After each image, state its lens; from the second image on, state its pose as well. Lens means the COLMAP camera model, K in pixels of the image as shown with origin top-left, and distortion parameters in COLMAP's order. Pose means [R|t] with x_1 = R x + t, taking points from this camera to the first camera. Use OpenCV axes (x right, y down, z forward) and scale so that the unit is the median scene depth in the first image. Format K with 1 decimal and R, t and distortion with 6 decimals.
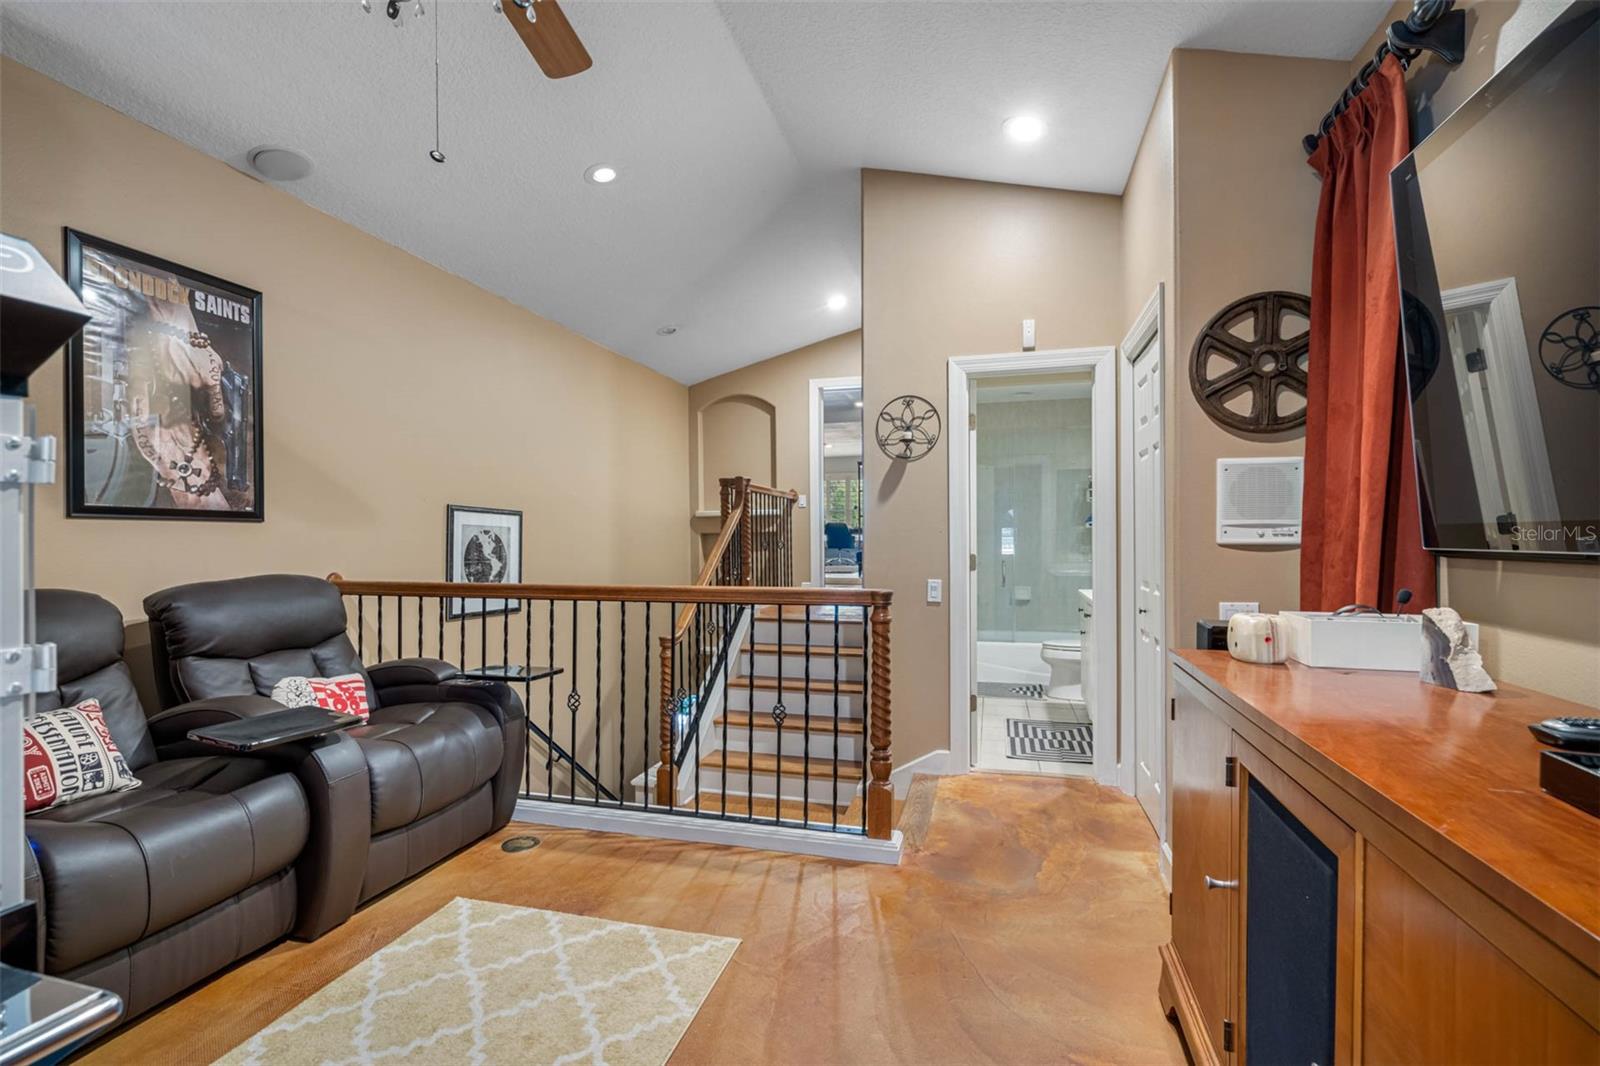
lens RADIAL K [[743.0, 0, 800.0], [0, 743.0, 533.0], [0, 0, 1]] dist [0.000554, -0.000050]
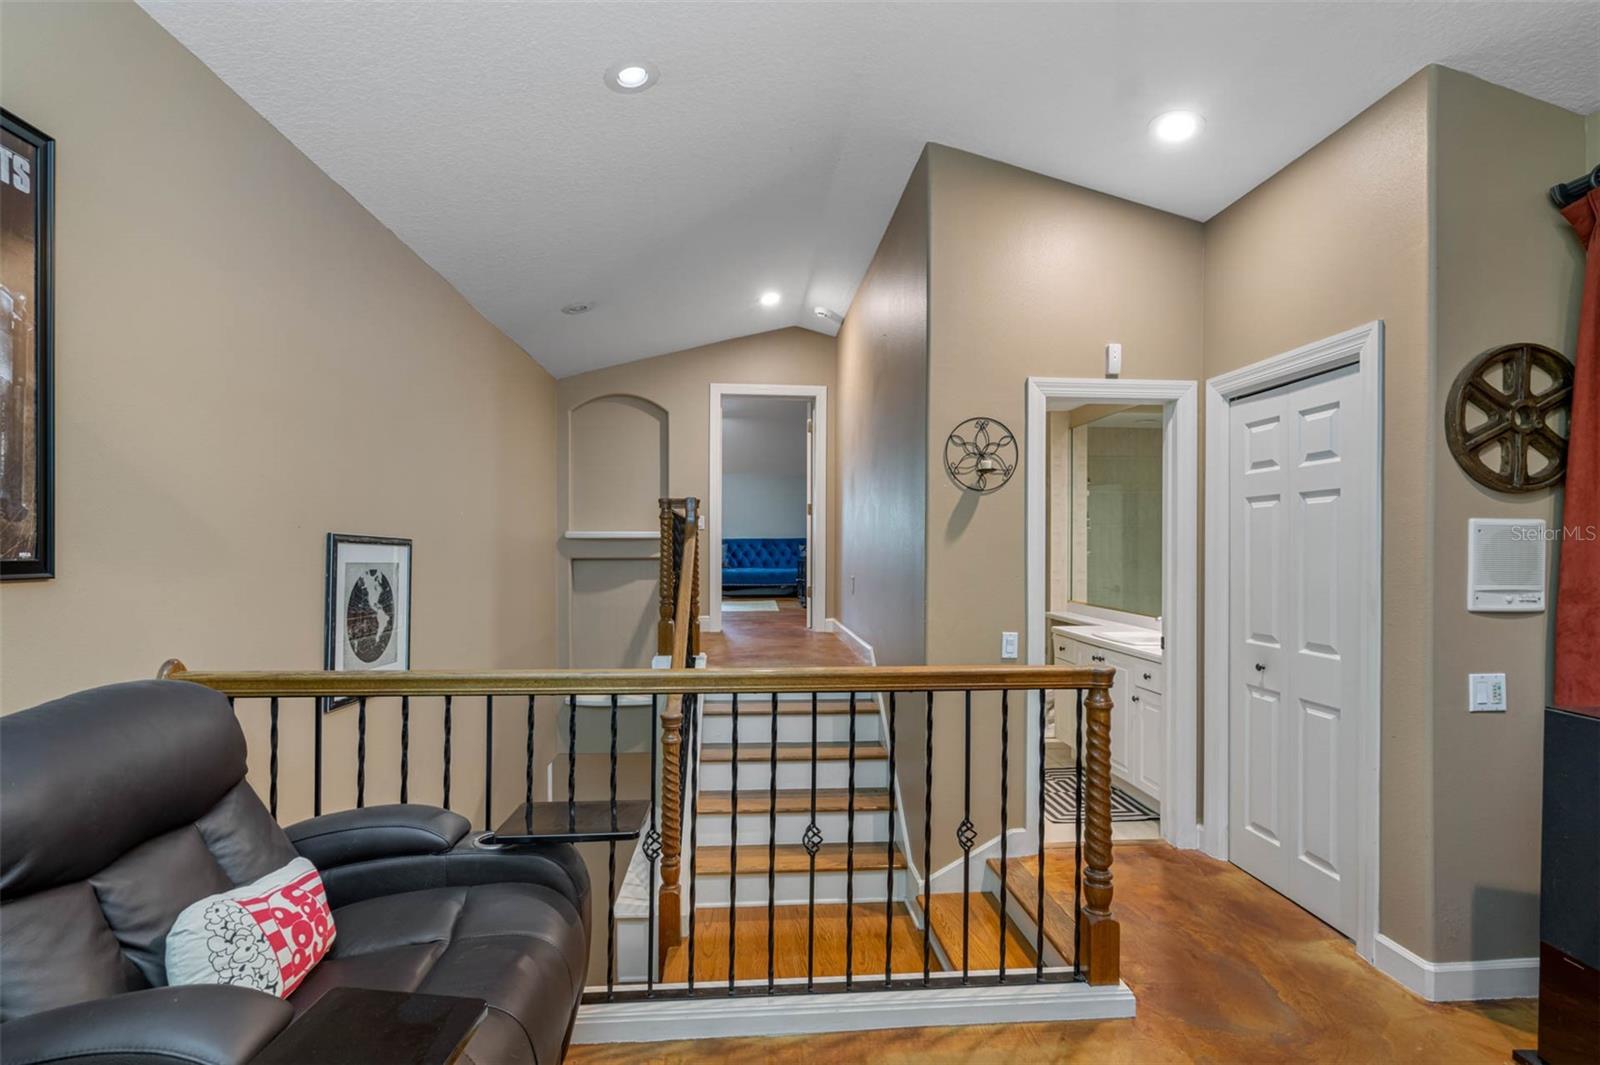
lens RADIAL K [[734.9, 0, 801.3], [0, 734.9, 542.9], [0, 0, 1]] dist [-0.001653, -0.000548]
pose [[0.937850, 0.010734, 0.346874, -0.410953], [-0.011653, 0.999932, 0.000565, -0.046731], [-0.346844, -0.004572, 0.937912, 0.337527]]
